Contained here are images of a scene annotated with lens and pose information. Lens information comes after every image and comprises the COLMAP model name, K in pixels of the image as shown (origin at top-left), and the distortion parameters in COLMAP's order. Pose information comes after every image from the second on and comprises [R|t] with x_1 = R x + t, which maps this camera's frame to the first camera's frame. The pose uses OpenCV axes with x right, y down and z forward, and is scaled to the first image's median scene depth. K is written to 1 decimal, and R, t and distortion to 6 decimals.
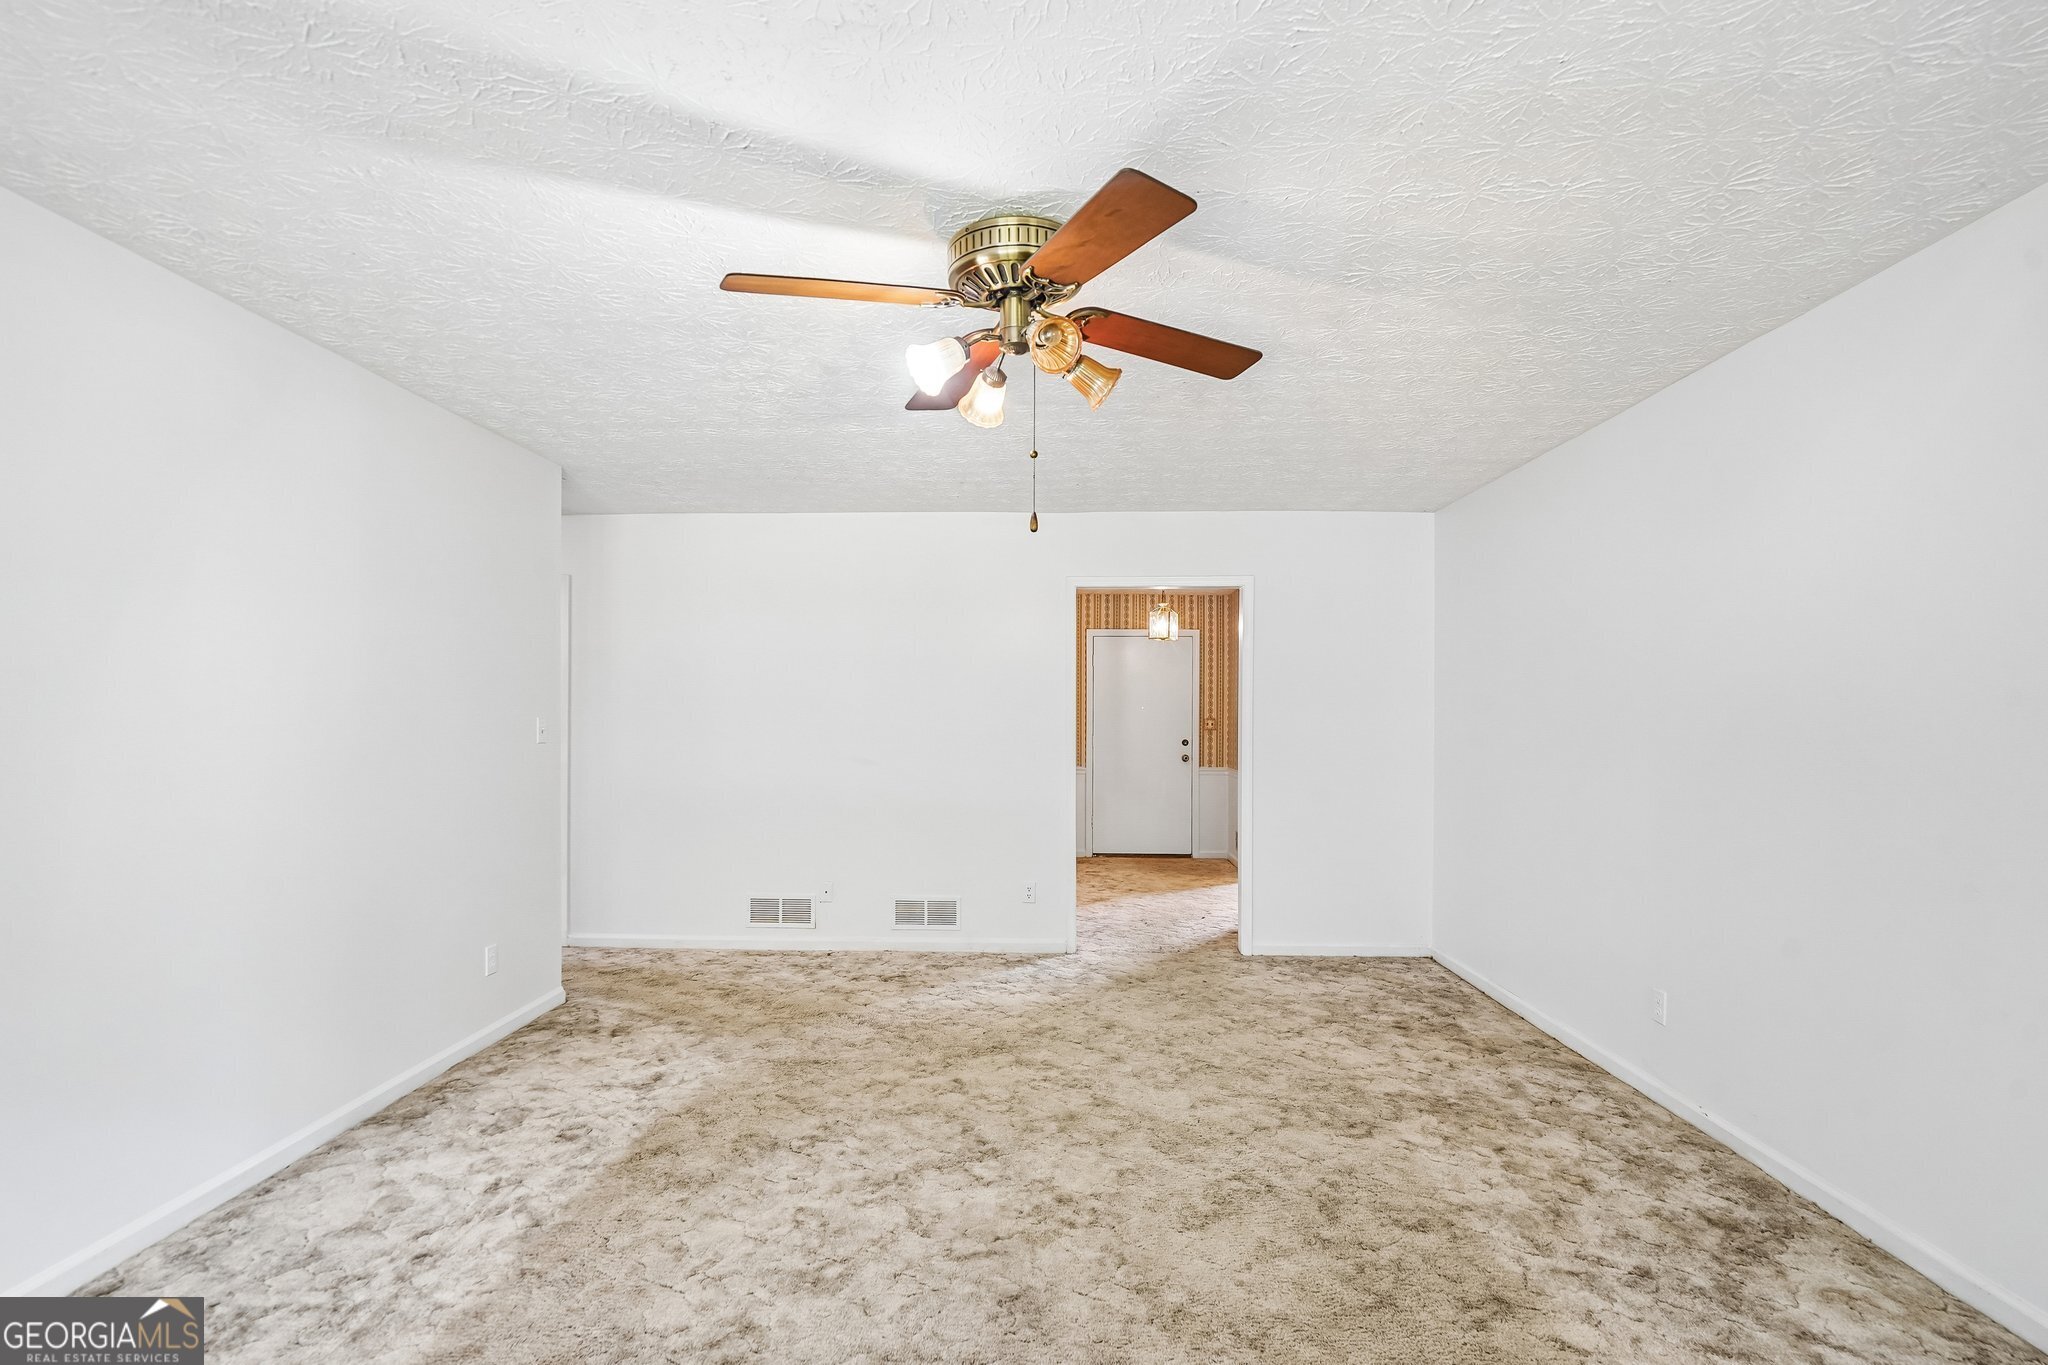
lens RADIAL K [[967.5, 0, 1025.6], [0, 967.5, 711.5], [0, 0, 1]] dist [0.000835, 0.000772]
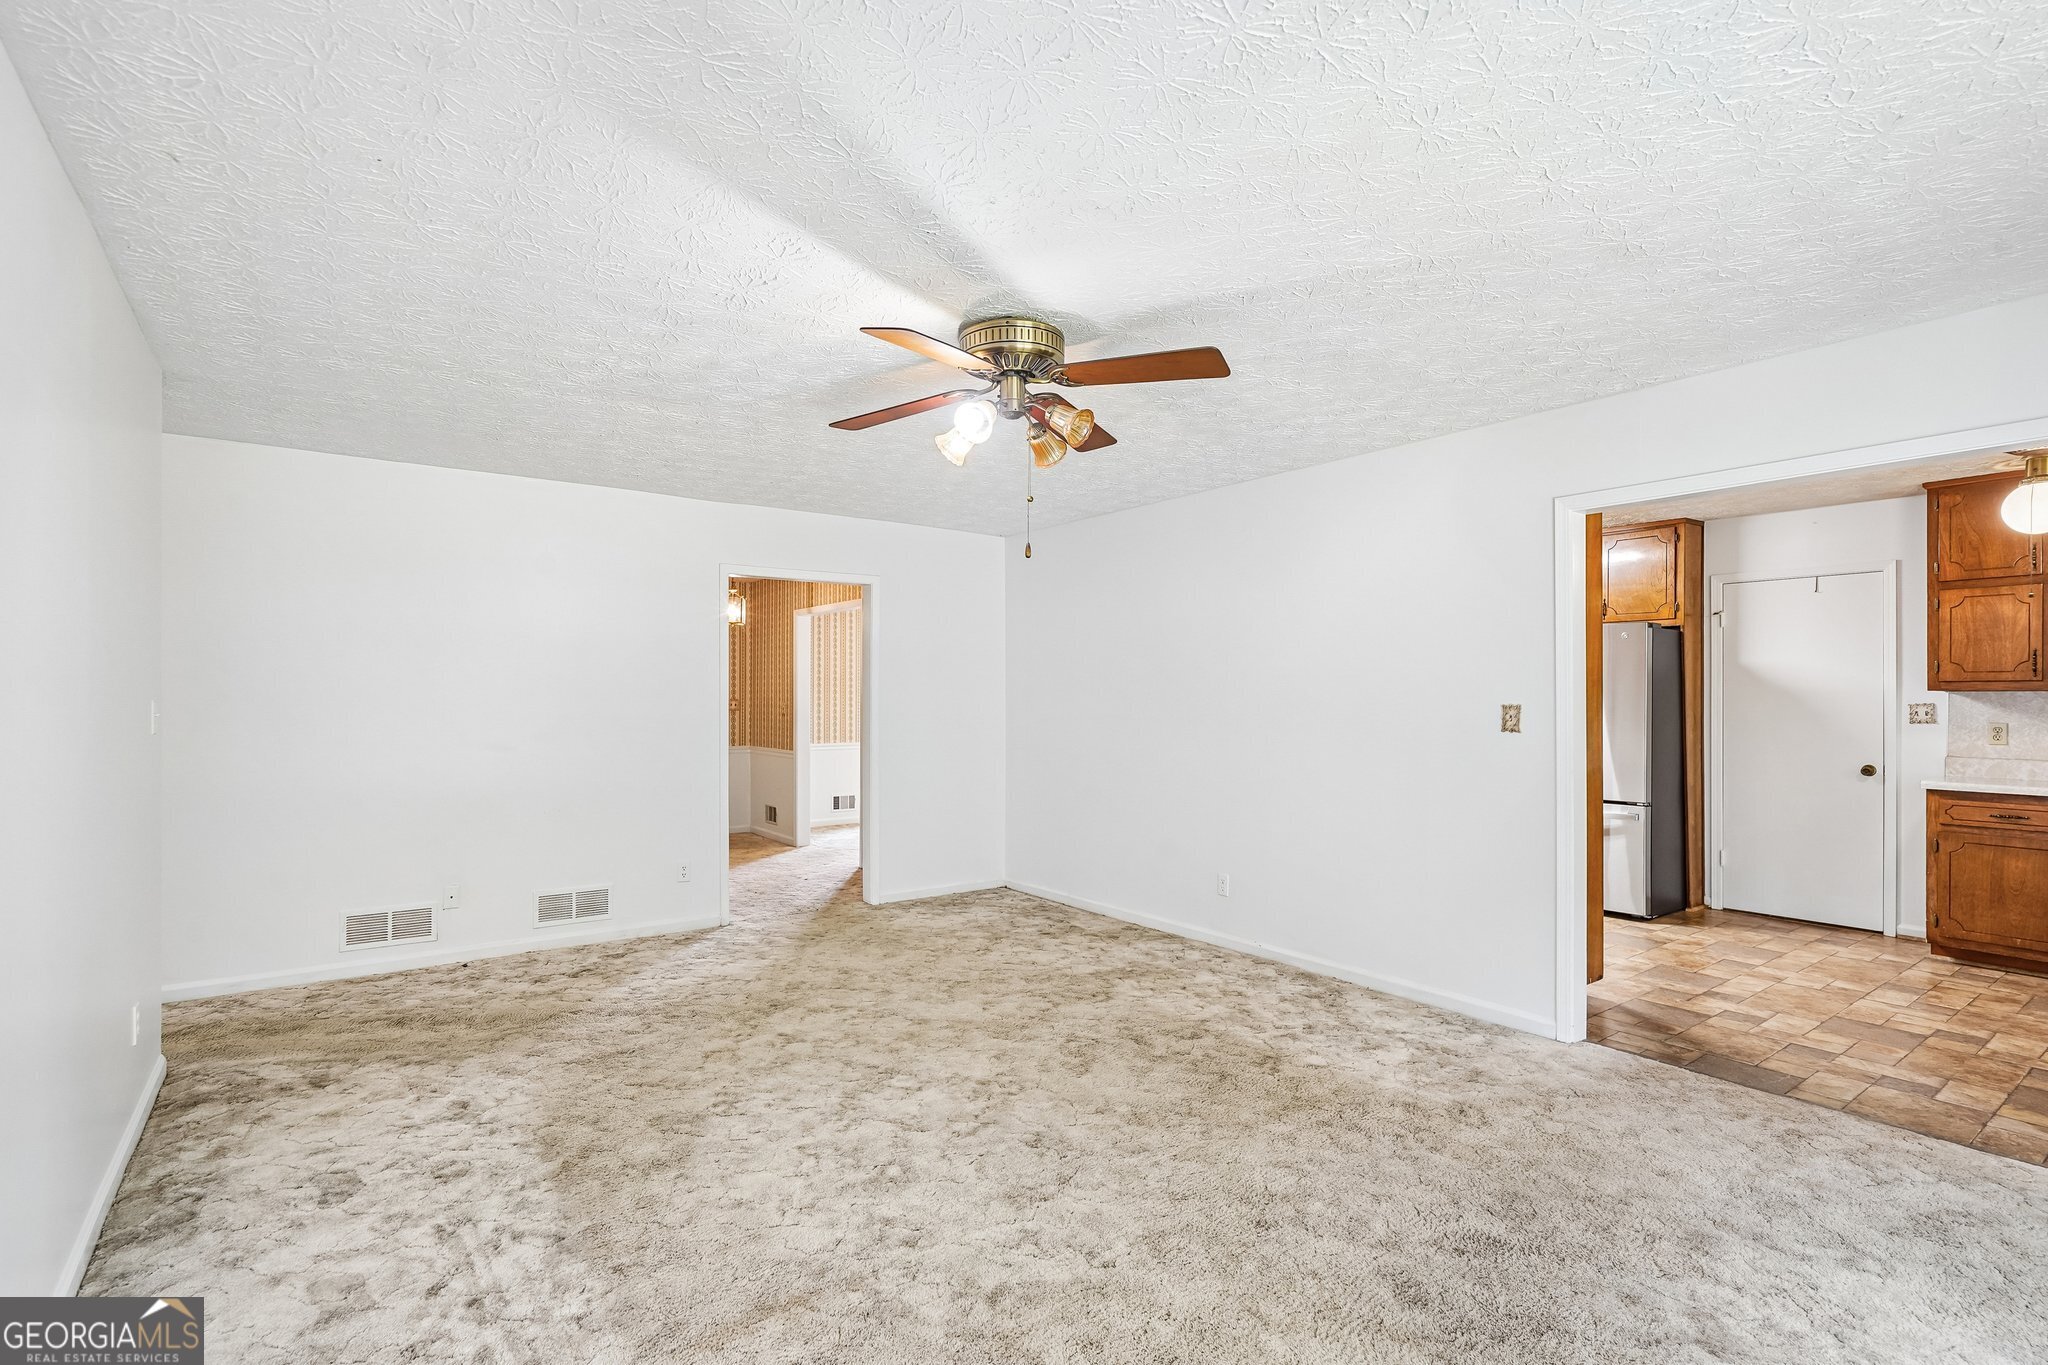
lens RADIAL K [[946.9, 0, 1022.5], [0, 946.9, 695.4], [0, 0, 1]] dist [0.004596, 0.001067]
pose [[0.791581, 0.001381, 0.611063, -0.494988], [-0.004427, 0.999984, 0.003475, -0.005026], [-0.611048, -0.005456, 0.791575, -0.007140]]
